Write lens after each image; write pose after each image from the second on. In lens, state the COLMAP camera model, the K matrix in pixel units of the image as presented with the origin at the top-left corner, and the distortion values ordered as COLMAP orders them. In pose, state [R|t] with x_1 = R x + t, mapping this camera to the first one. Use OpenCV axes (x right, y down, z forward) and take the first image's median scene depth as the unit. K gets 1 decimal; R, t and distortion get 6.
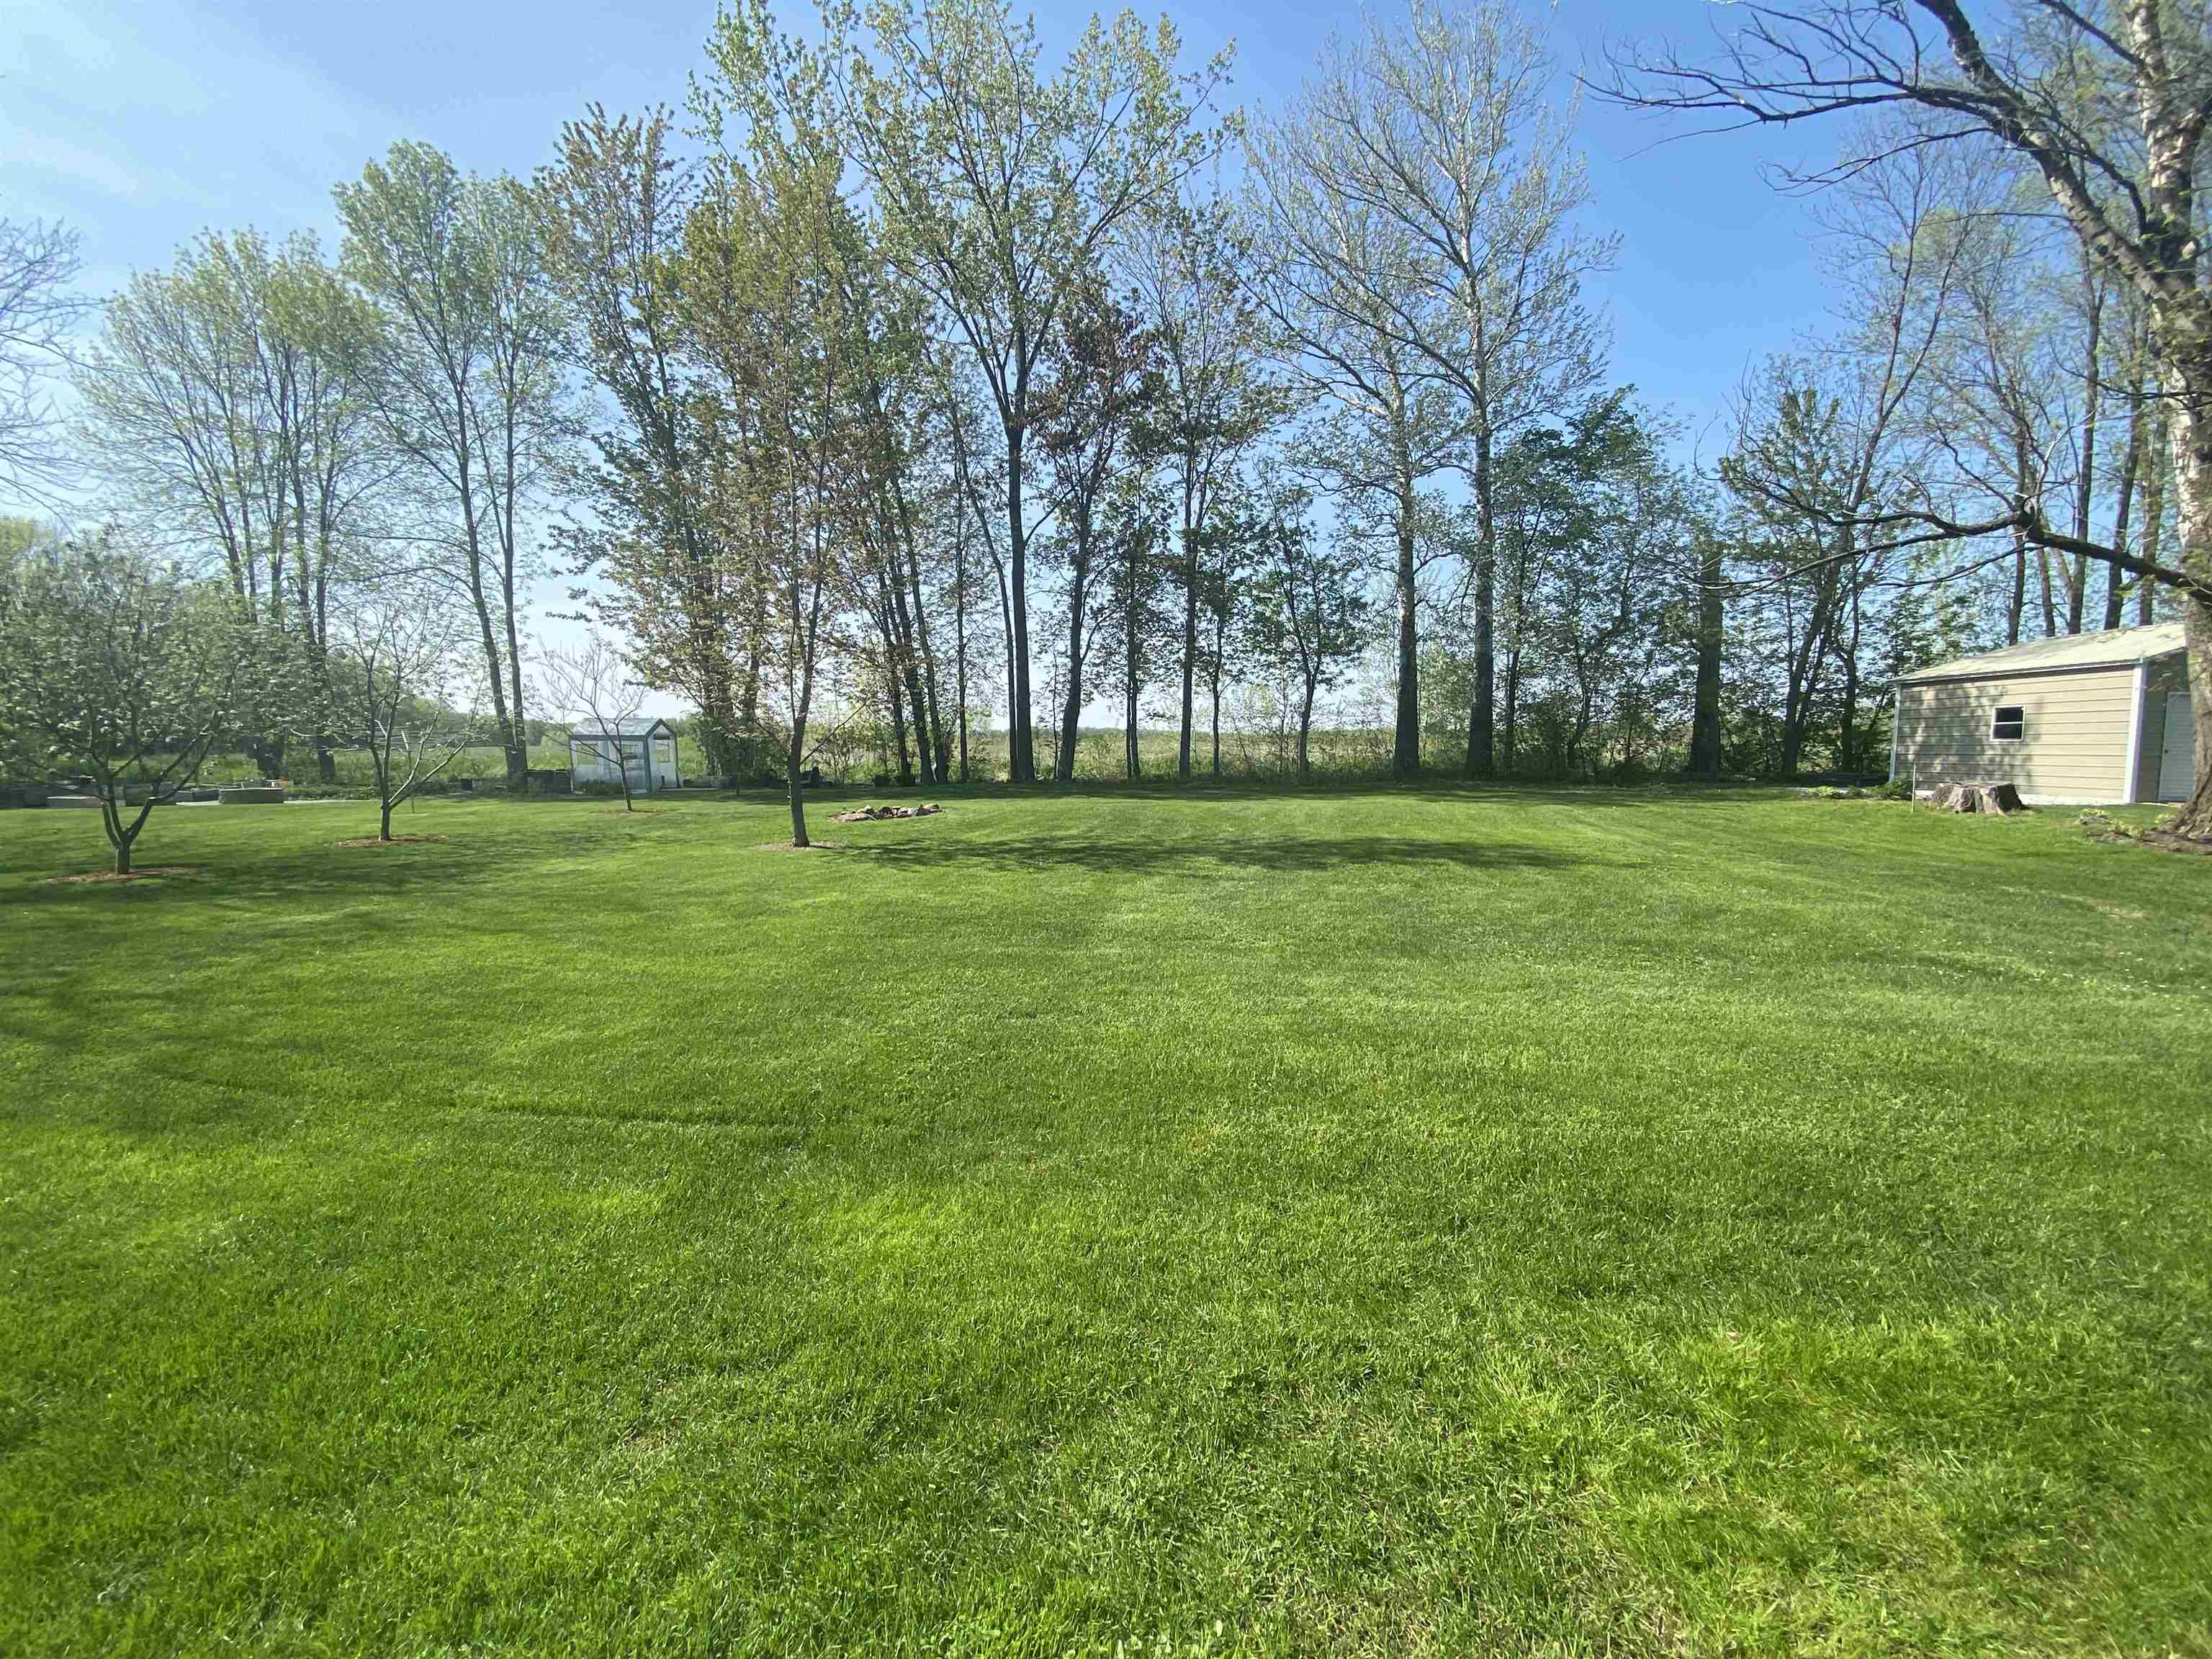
lens RADIAL K [[927.7, 0, 1069.8], [0, 927.7, 835.5], [0, 0, 1]] dist [0.034264, -0.021587]
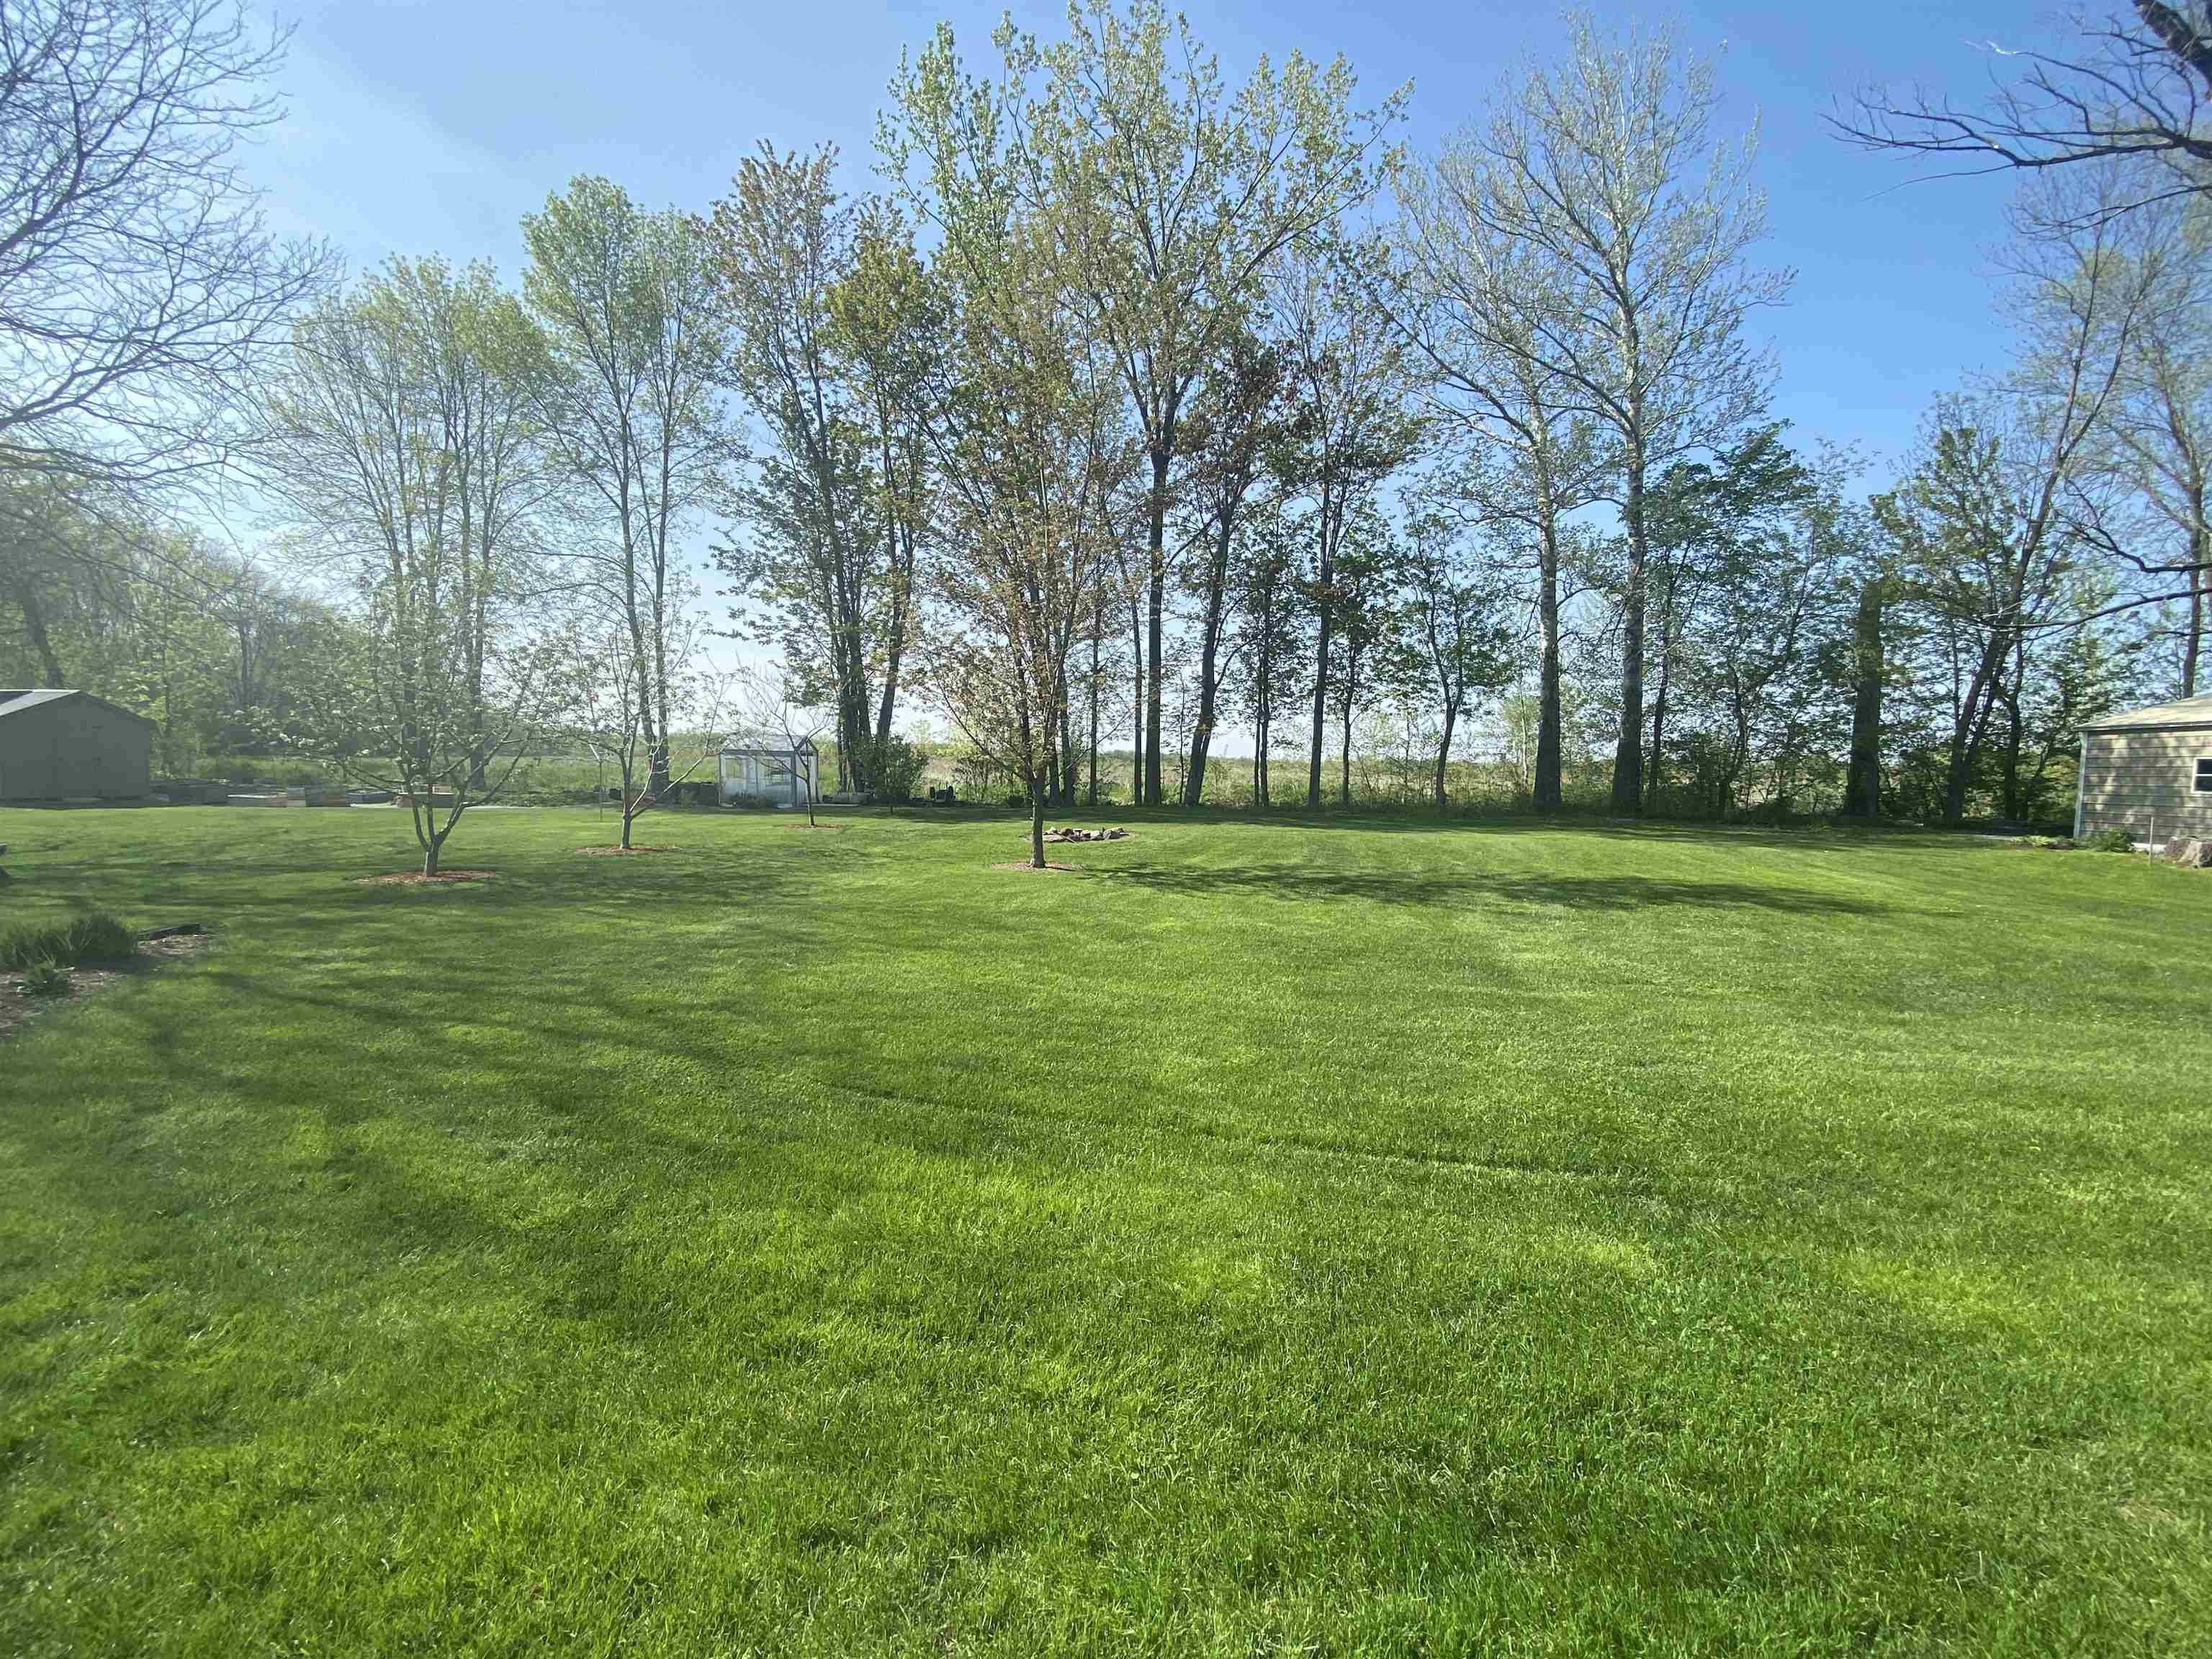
lens RADIAL K [[927.7, 0, 1069.8], [0, 927.7, 835.5], [0, 0, 1]] dist [0.034264, -0.021587]
pose [[0.998778, 0.028783, -0.040176, -0.102083], [-0.029720, 0.999296, -0.022912, -0.000628], [0.039488, 0.024078, 0.998930, -0.001721]]
